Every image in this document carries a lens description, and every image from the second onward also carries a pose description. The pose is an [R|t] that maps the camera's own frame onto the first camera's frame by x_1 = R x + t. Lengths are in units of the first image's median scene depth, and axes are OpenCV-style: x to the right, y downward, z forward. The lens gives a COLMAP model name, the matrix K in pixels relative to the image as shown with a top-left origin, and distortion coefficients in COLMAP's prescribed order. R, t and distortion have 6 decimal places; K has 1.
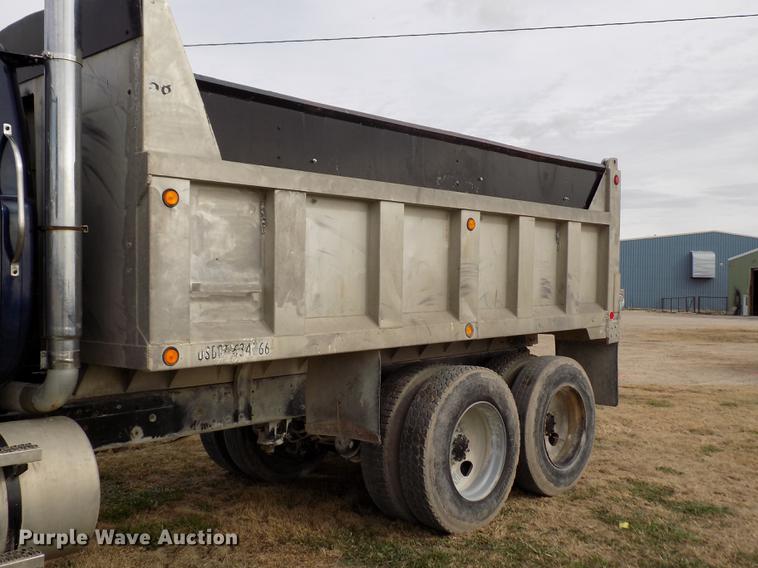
lens RADIAL K [[800.8, 0, 377.9], [0, 800.8, 281.7], [0, 0, 1]] dist [-0.002433, 0.000000]
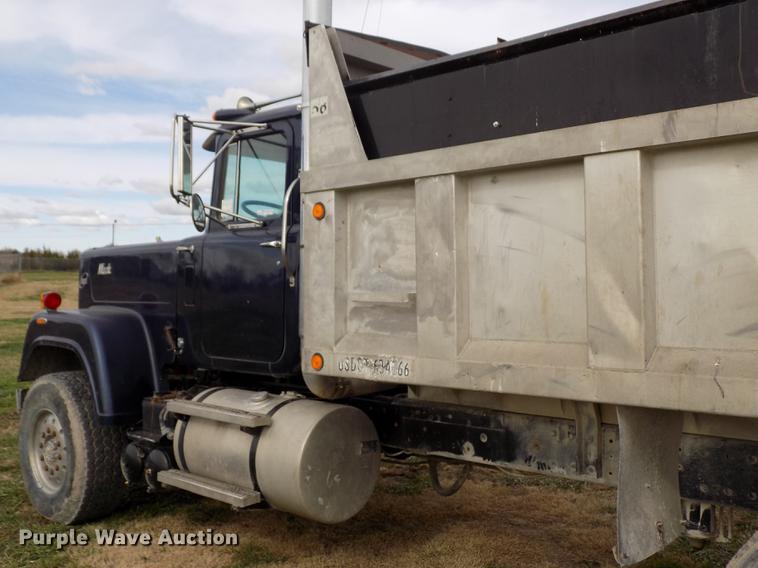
lens RADIAL K [[800.8, 0, 379.3], [0, 800.8, 283.2], [0, 0, 1]] dist [-0.002433, 0.000000]
pose [[-0.032234, -0.007681, -0.999451, 0.619513], [0.003672, 0.999963, -0.007803, -0.001125], [0.999474, -0.003922, -0.032205, 0.873729]]
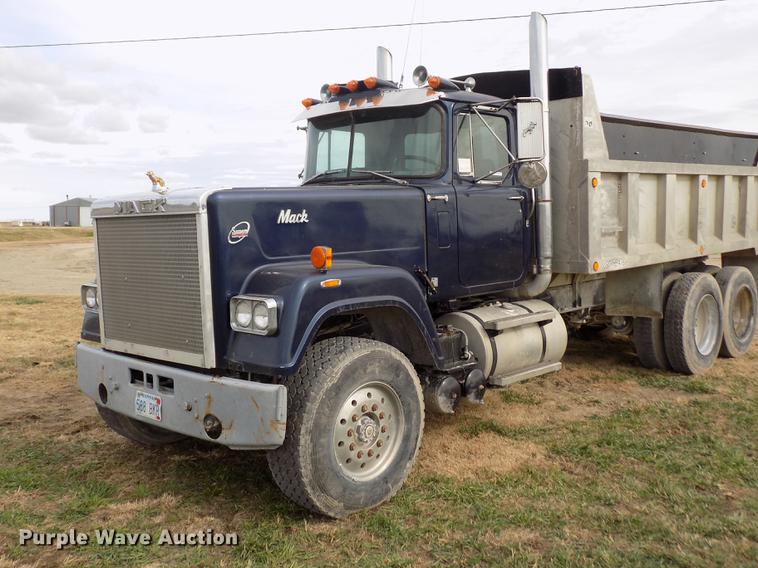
lens RADIAL K [[800.8, 0, 384.4], [0, 800.8, 282.2], [0, 0, 1]] dist [-0.002433, 0.000000]
pose [[0.999430, -0.022171, -0.025443, -0.557527], [0.024431, 0.995432, 0.092291, -0.044926], [0.023281, -0.092860, 0.995407, -0.711974]]
